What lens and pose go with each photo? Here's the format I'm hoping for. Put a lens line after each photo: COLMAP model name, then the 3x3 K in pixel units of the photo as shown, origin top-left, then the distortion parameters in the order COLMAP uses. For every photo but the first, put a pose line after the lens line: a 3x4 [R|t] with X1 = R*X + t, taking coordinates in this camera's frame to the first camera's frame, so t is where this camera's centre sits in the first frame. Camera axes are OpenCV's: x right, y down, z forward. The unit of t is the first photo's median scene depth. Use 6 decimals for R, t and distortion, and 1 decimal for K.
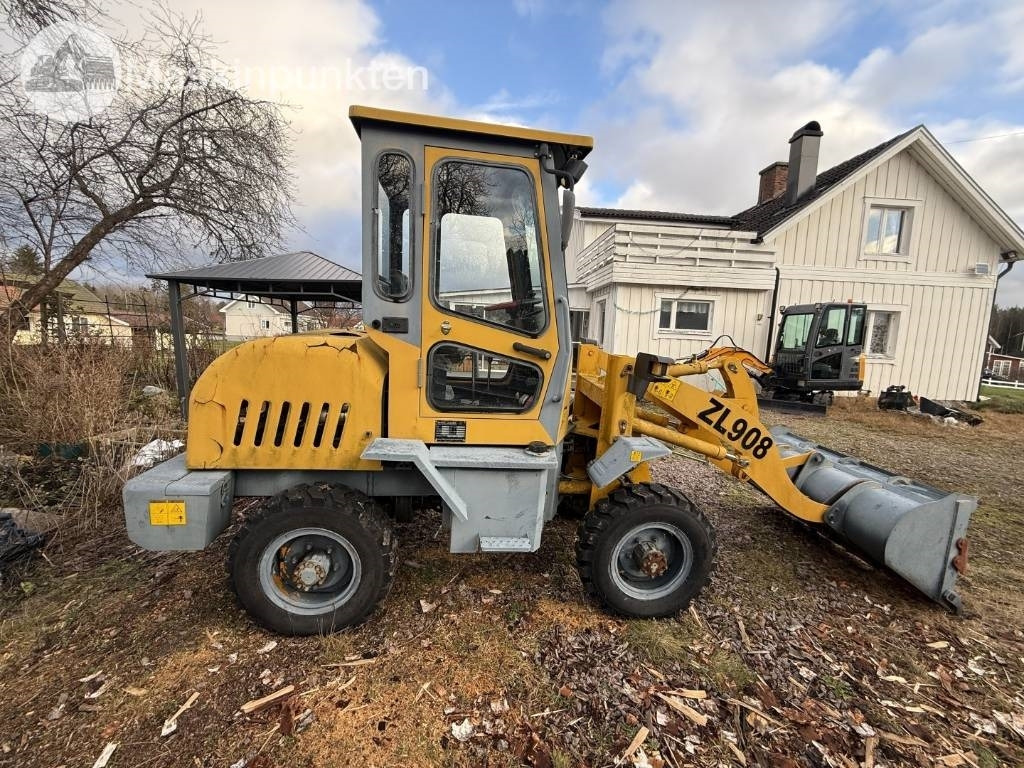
lens RADIAL K [[407.8, 0, 508.5], [0, 407.8, 384.6], [0, 0, 1]] dist [-0.000755, 0.000159]
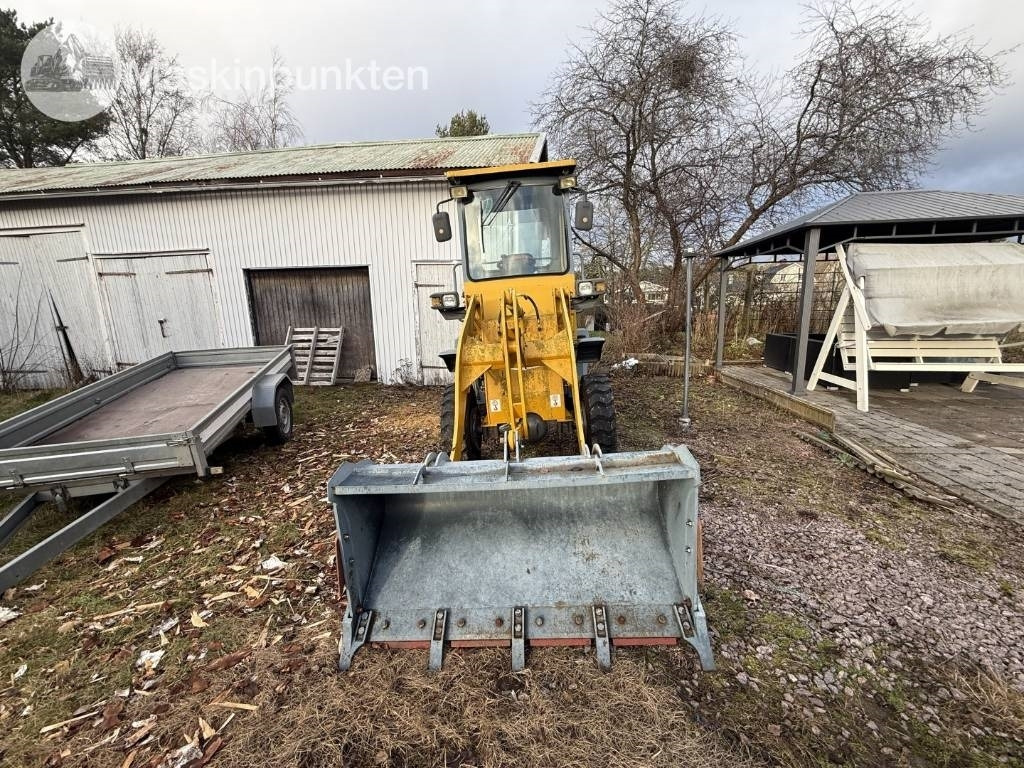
lens RADIAL K [[407.8, 0, 508.8], [0, 407.8, 380.5], [0, 0, 1]] dist [-0.000755, 0.000159]
pose [[-0.165187, 0.154729, -0.974049, 0.426990], [-0.098179, 0.980132, 0.172346, -0.008036], [0.981363, 0.124101, -0.146714, 0.338439]]
